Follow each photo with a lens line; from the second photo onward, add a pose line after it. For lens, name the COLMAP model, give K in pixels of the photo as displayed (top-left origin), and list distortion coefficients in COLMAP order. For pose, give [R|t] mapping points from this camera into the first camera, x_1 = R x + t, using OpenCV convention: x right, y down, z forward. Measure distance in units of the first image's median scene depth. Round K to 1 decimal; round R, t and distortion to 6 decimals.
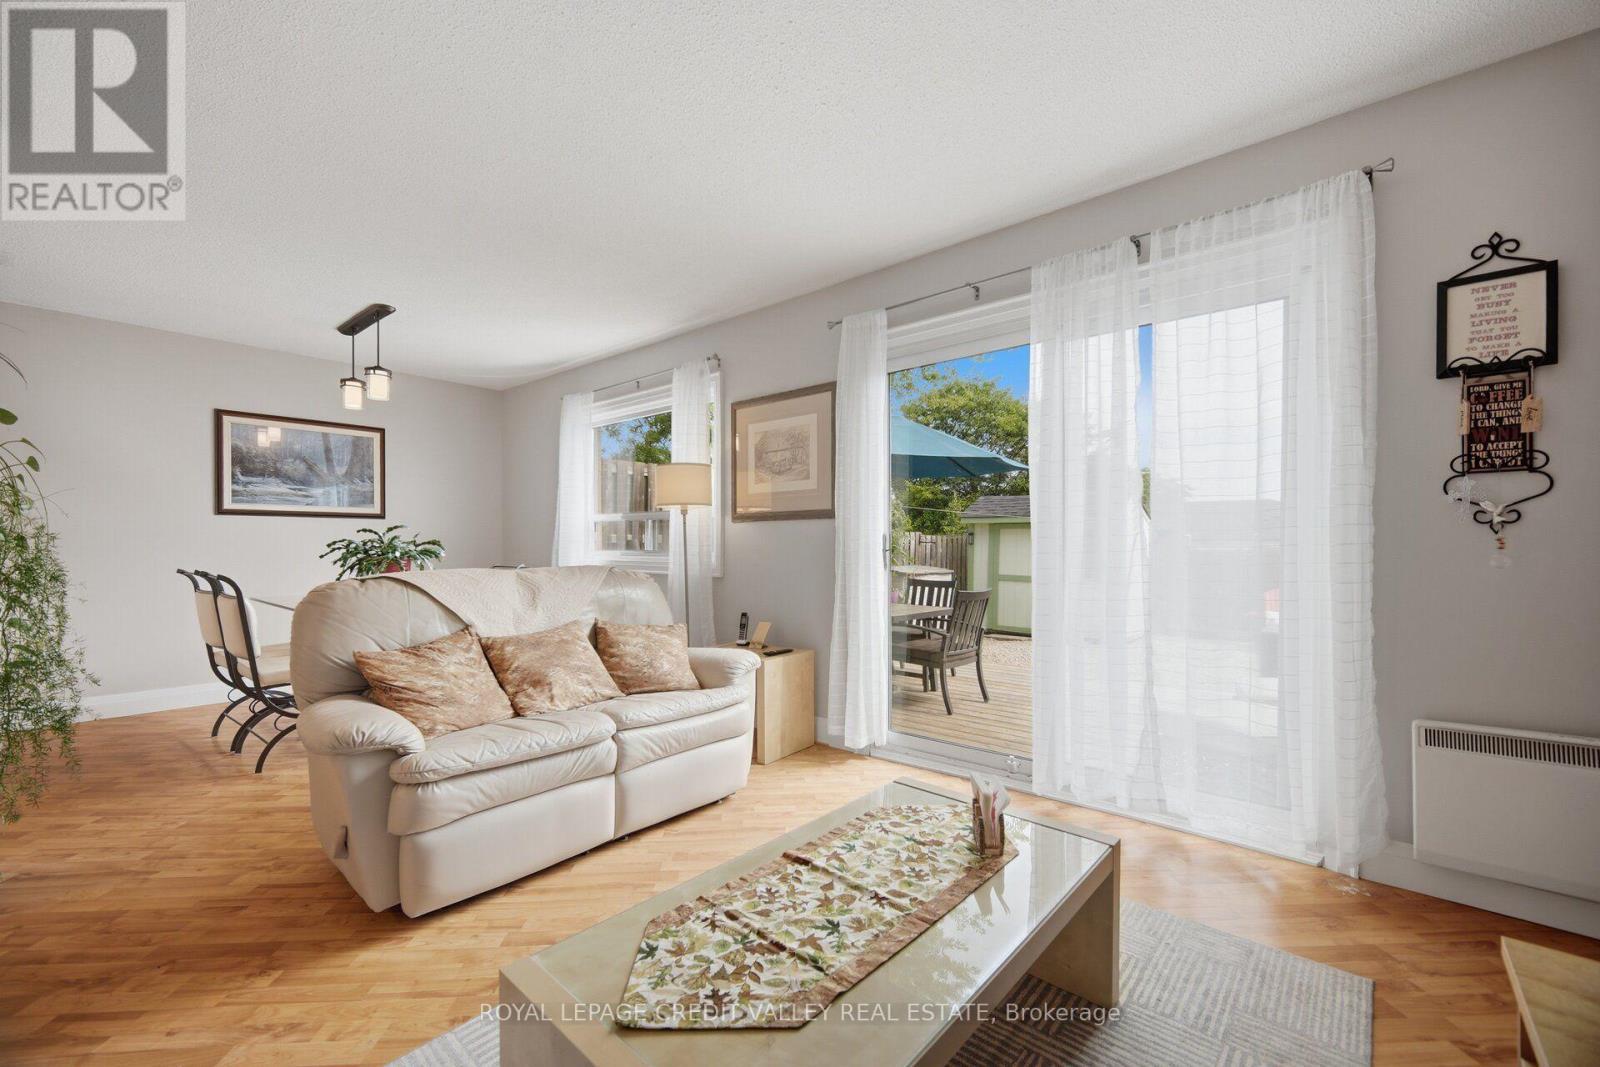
lens RADIAL K [[639.1, 0, 789.9], [0, 639.1, 548.1], [0, 0, 1]] dist [0.000662, 0.000337]
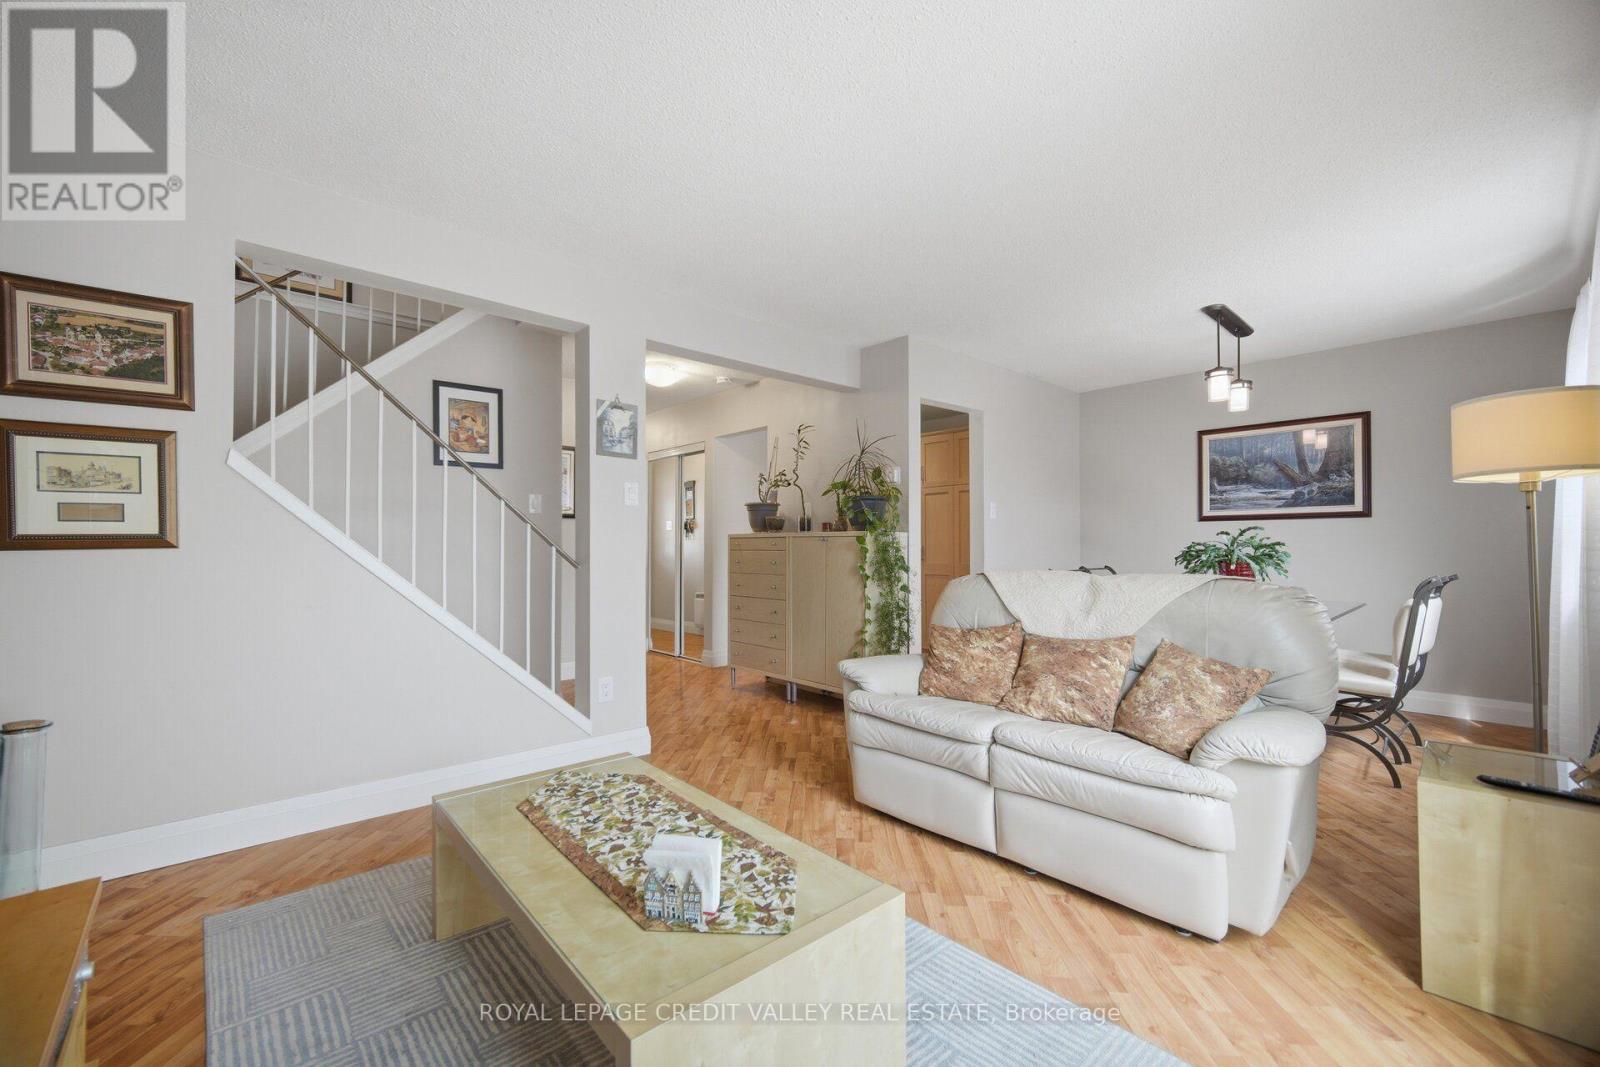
lens RADIAL K [[639.1, 0, 791.9], [0, 639.1, 536.2], [0, 0, 1]] dist [0.000662, 0.000337]
pose [[-0.097709, -0.017235, -0.995066, 0.752247], [-0.002604, 0.999851, -0.017063, -0.007824], [0.995212, 0.000924, -0.097739, 0.820155]]
